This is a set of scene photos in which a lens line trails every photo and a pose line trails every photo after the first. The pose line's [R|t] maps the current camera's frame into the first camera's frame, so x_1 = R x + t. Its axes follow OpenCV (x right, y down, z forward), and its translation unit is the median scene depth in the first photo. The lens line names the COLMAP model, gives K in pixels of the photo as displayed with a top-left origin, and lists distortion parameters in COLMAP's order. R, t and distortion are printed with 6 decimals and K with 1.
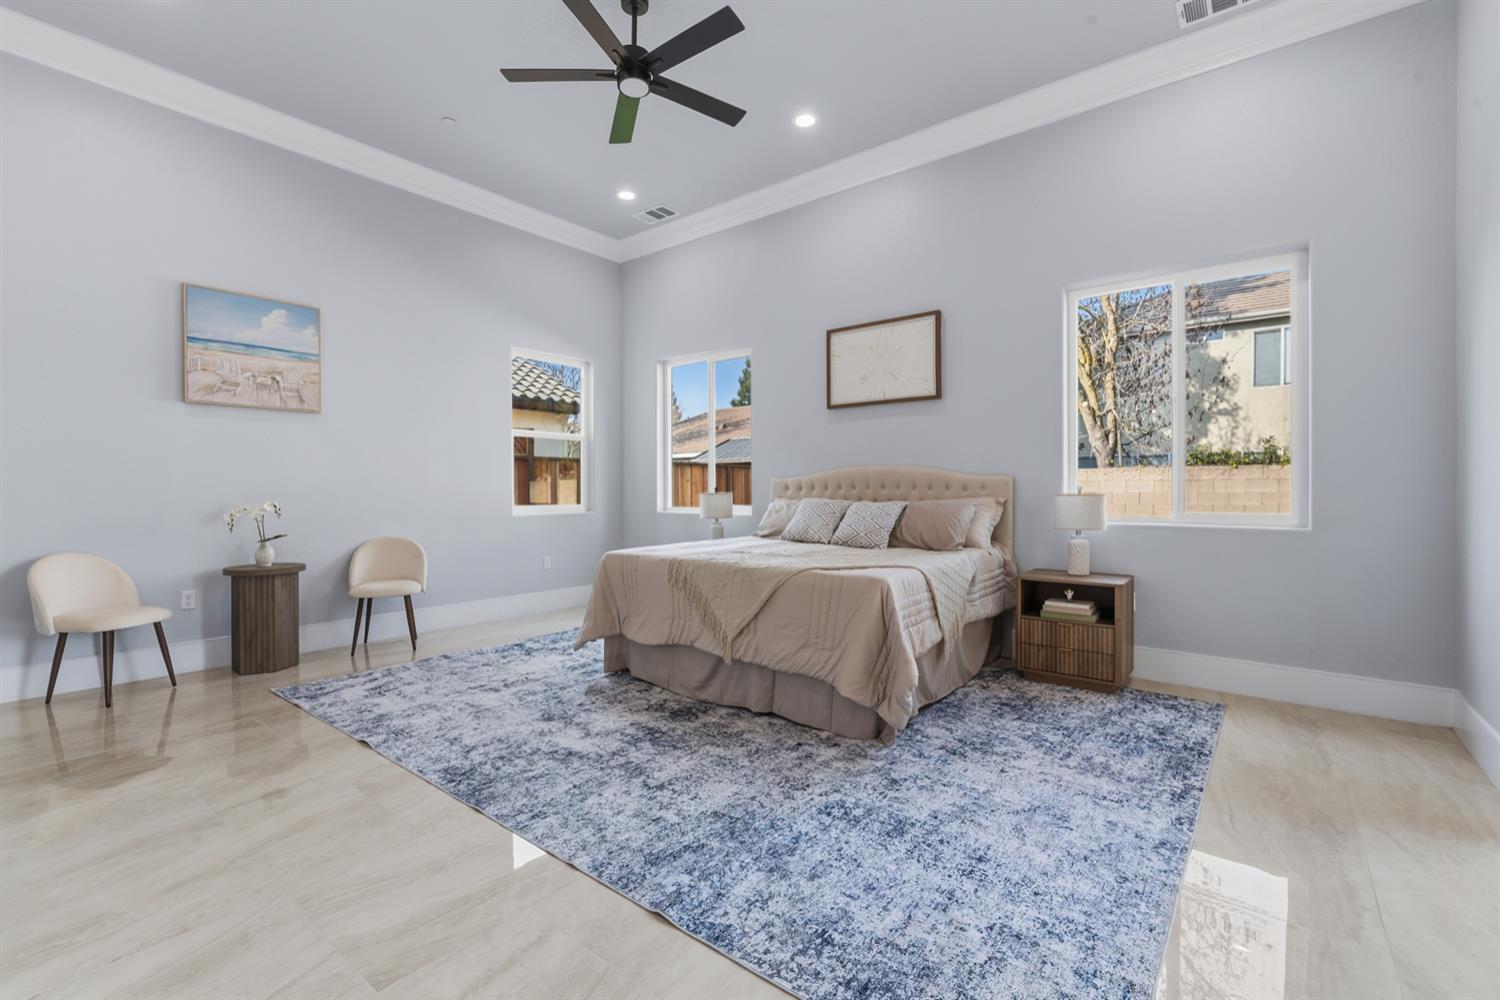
lens RADIAL K [[658.1, 0, 757.0], [0, 658.1, 496.2], [0, 0, 1]] dist [-0.000212, -0.000960]
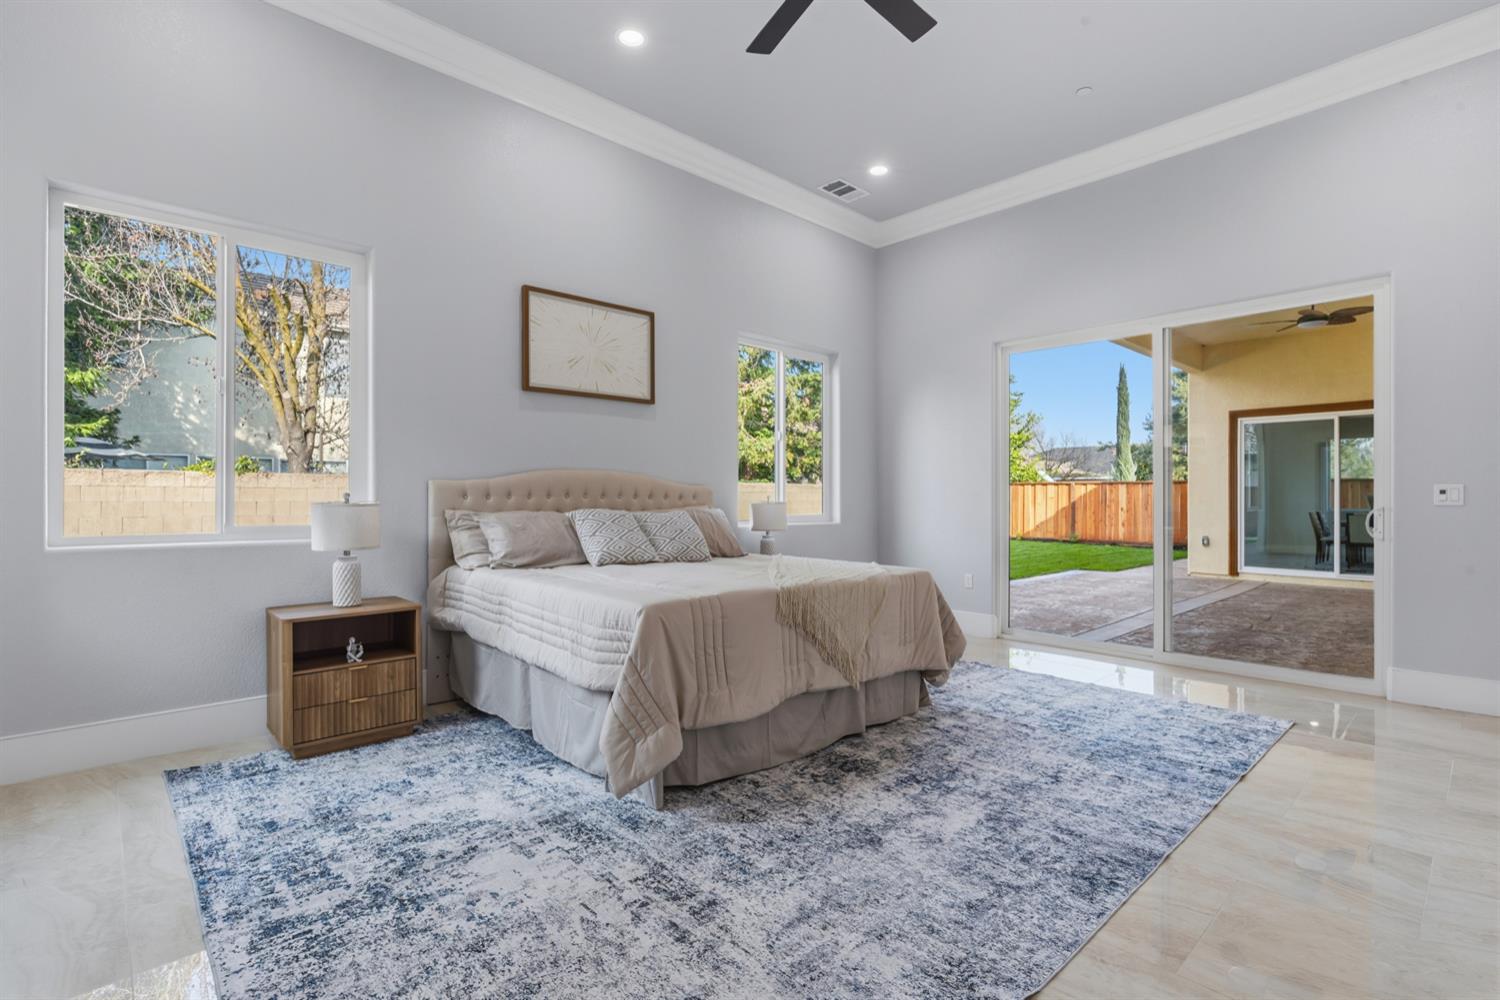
lens RADIAL K [[710.6, 0, 745.1], [0, 710.6, 495.4], [0, 0, 1]] dist [-0.003165, -0.000583]
pose [[0.147896, 0.004747, 0.988992, -1.128527], [0.007794, 0.999952, -0.005965, -0.010061], [-0.988972, 0.008590, 0.147852, 1.094369]]
